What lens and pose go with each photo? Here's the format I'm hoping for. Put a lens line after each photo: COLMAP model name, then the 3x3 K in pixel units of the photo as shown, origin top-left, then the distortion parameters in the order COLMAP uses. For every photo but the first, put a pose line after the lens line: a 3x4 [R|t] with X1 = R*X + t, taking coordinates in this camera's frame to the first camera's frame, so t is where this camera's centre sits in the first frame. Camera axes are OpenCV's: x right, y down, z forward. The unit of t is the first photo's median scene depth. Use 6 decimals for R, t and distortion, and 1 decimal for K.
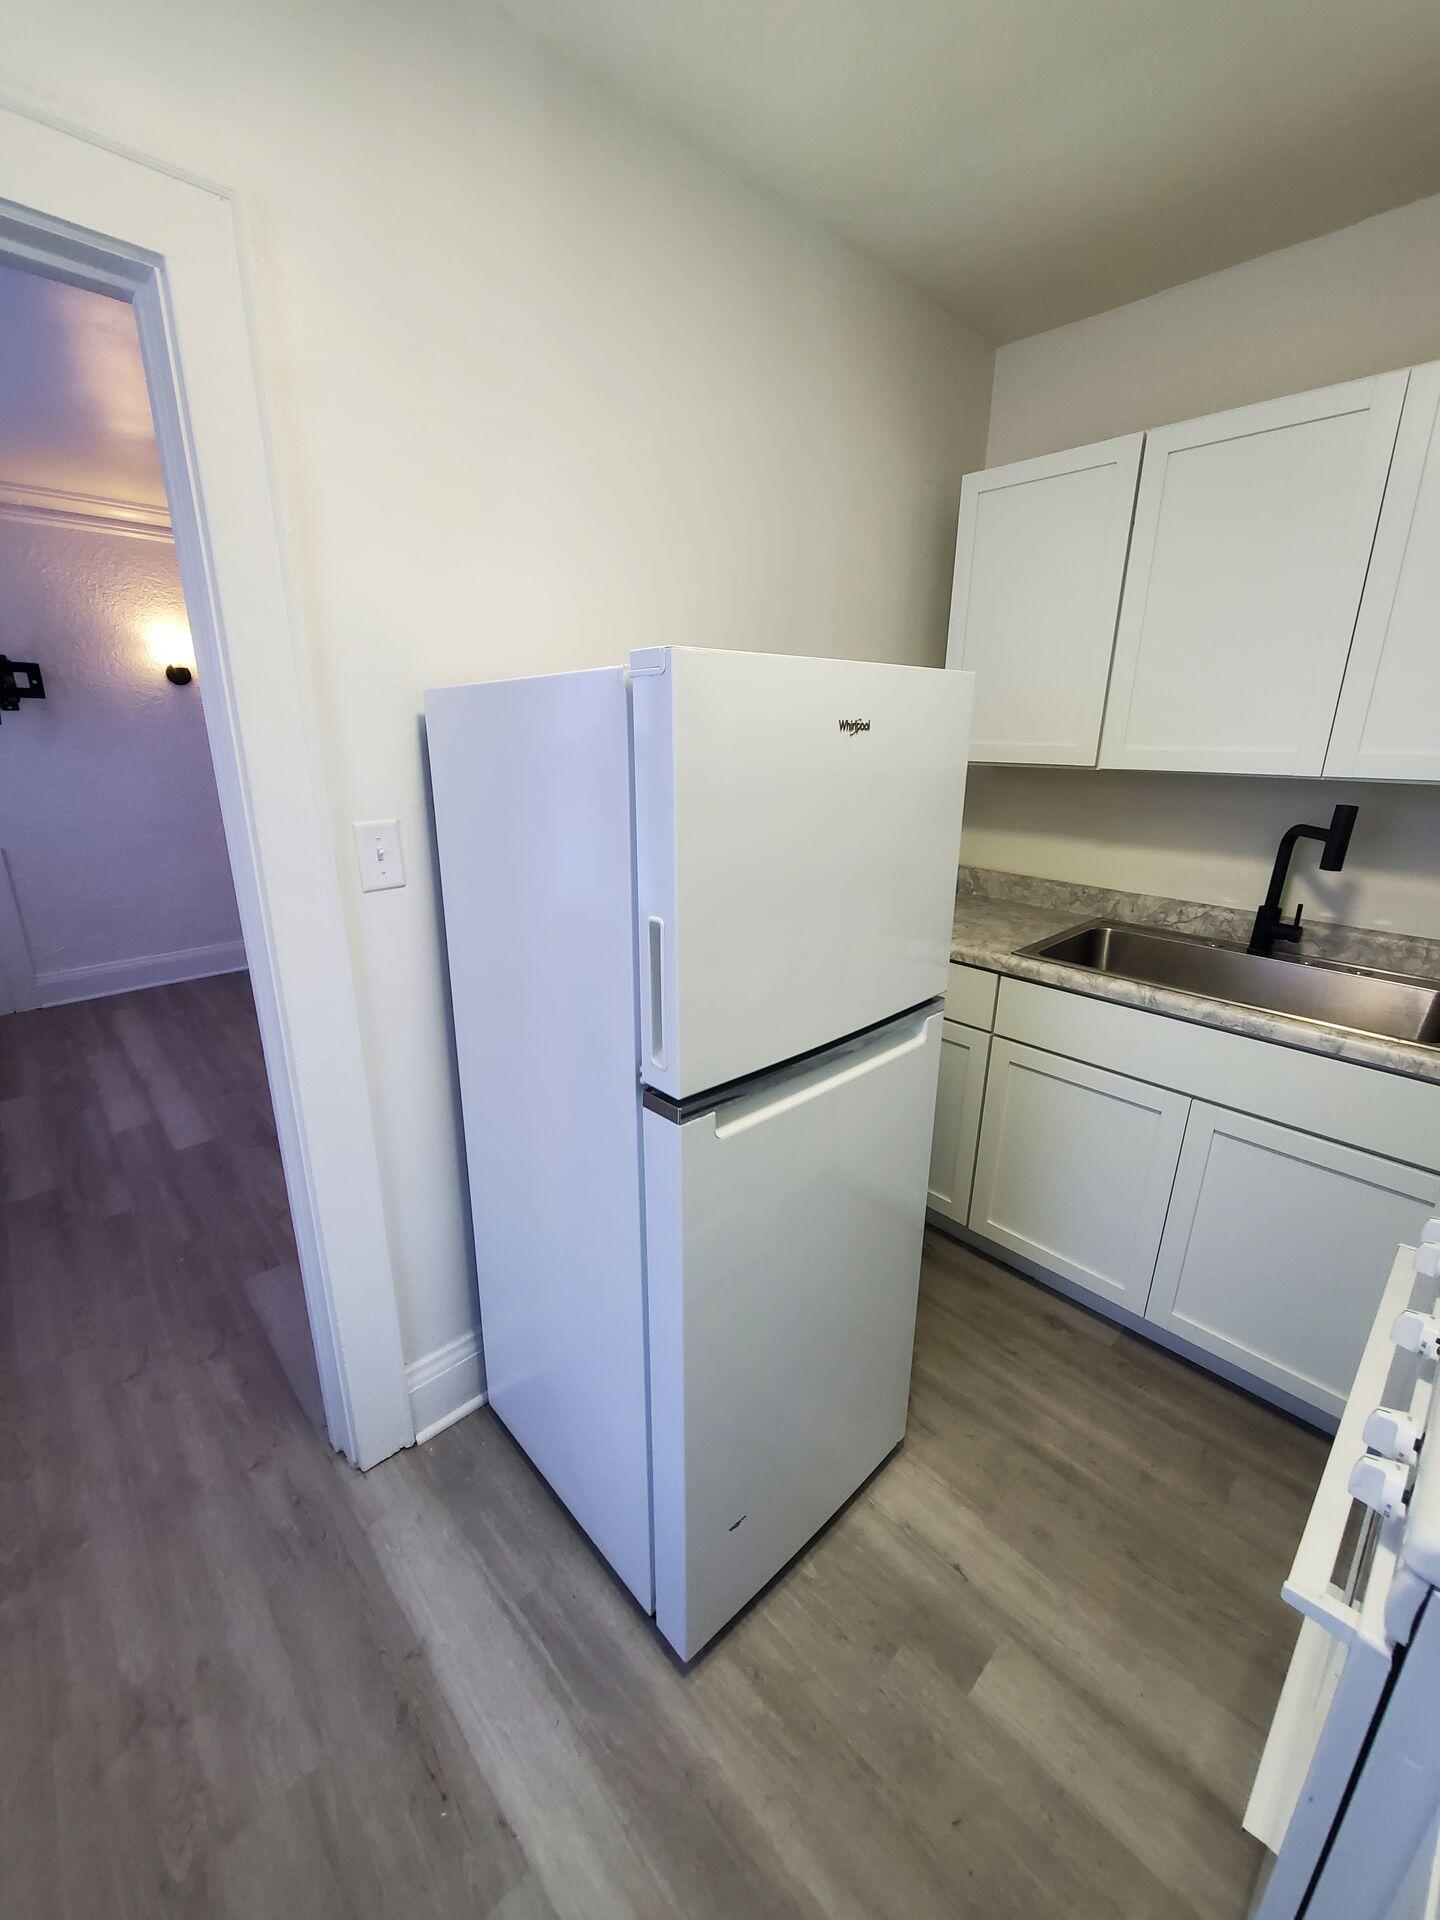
lens RADIAL K [[759.7, 0, 701.1], [0, 759.7, 944.5], [0, 0, 1]] dist [0.003840, 0.000677]
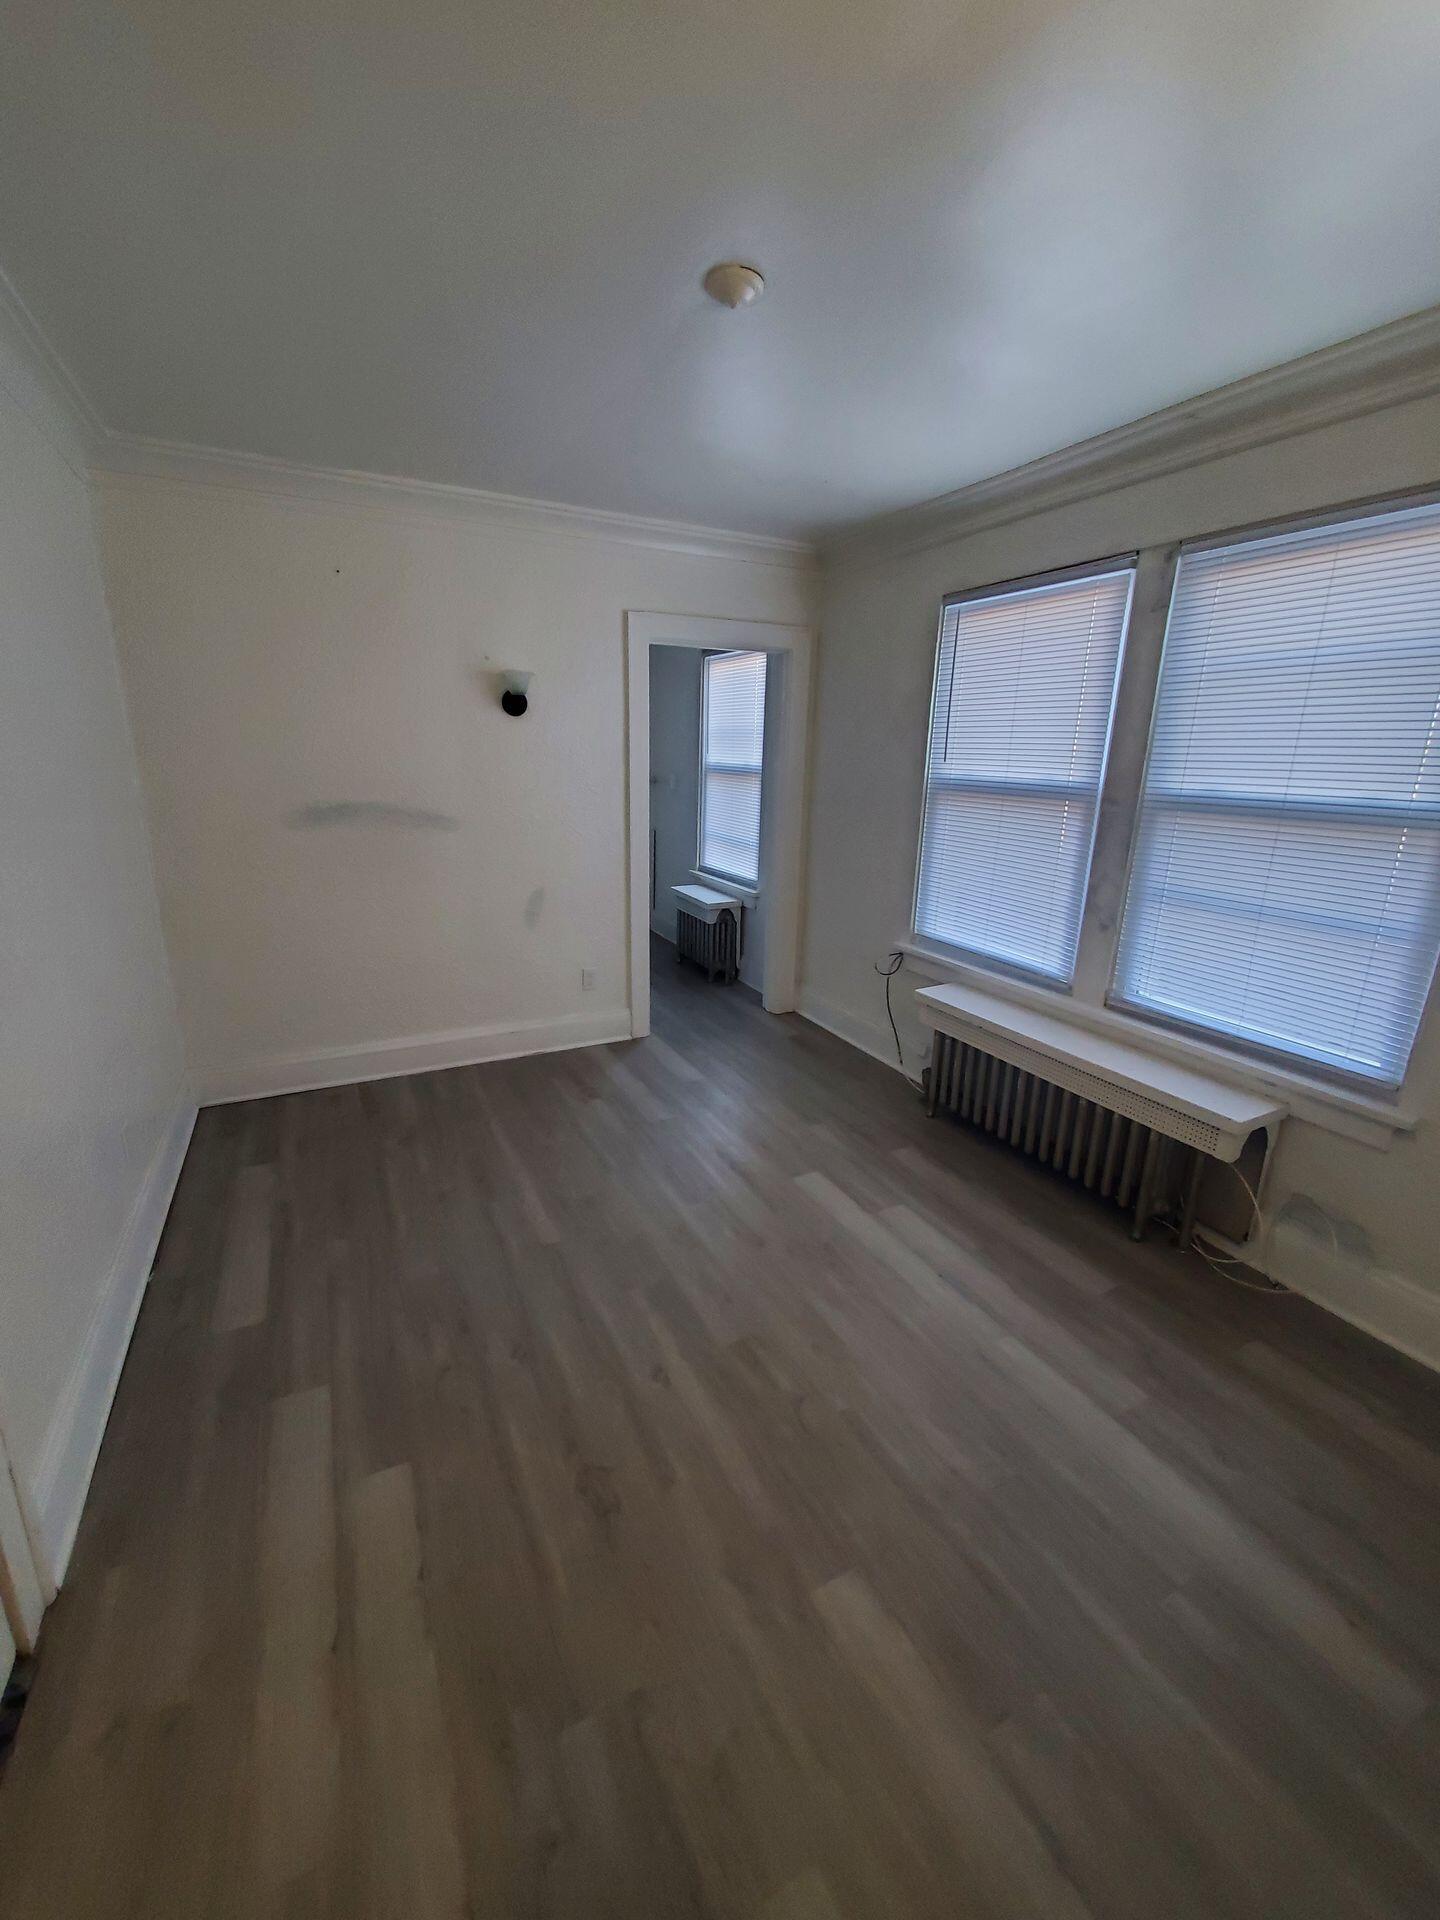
lens RADIAL K [[759.7, 0, 701.1], [0, 759.7, 944.5], [0, 0, 1]] dist [0.003840, 0.000677]
pose [[-0.959944, -0.086391, 0.266542, -0.950587], [0.063410, 0.859618, 0.506988, -0.645174], [-0.272923, 0.503581, -0.819707, 2.101194]]
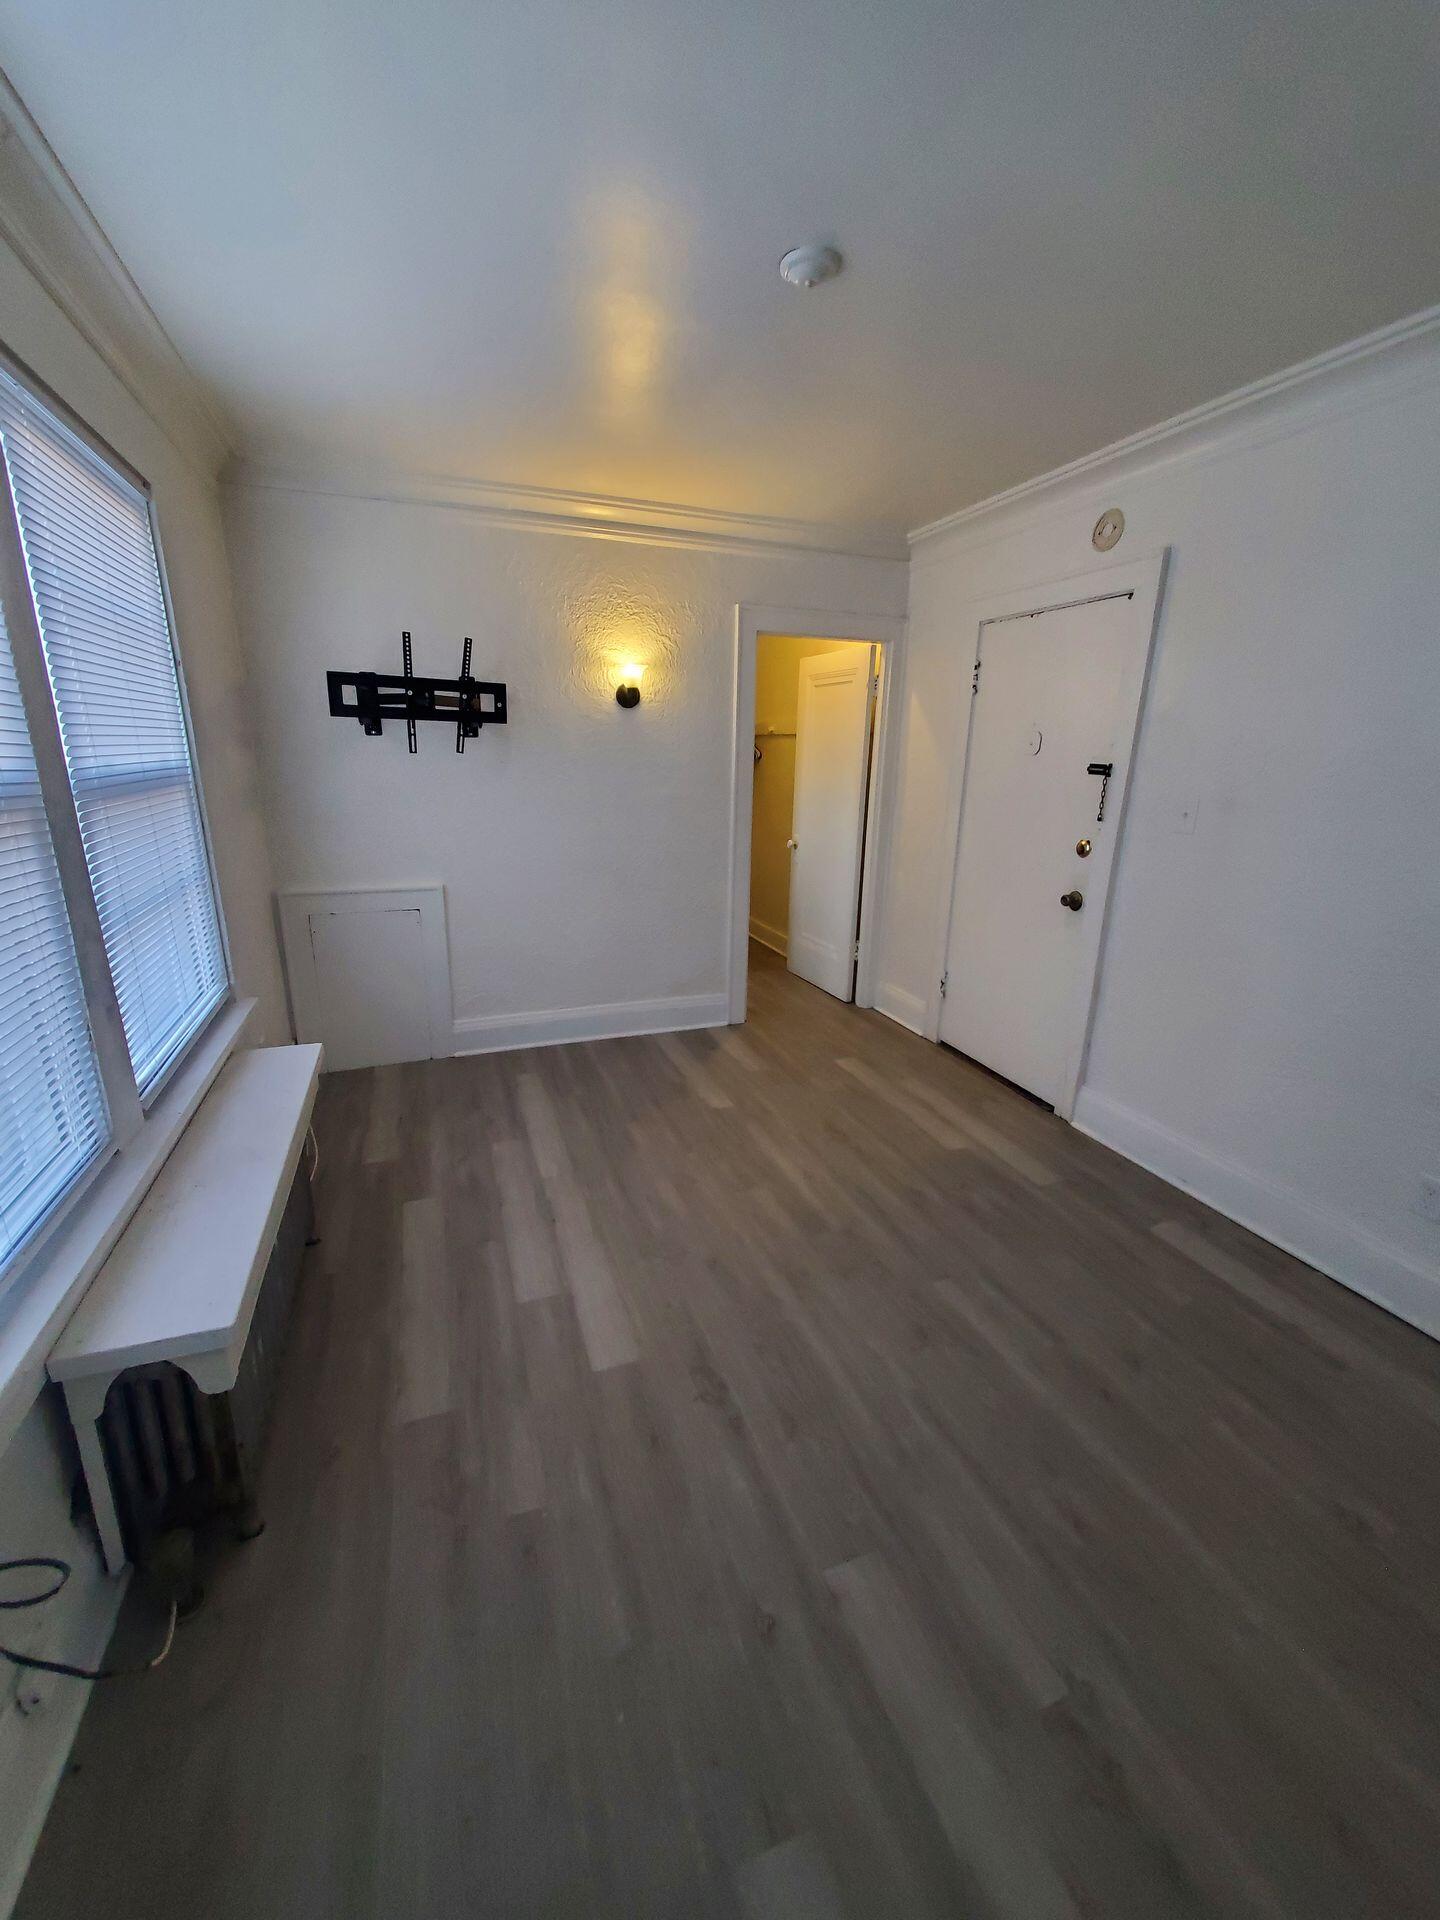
lens RADIAL K [[759.7, 0, 701.1], [0, 759.7, 944.5], [0, 0, 1]] dist [0.003840, 0.000677]
pose [[0.918401, 0.110124, -0.380015, -0.460689], [-0.123030, 0.992355, -0.009759, -0.141901], [0.376035, 0.055716, 0.924929, 0.457358]]
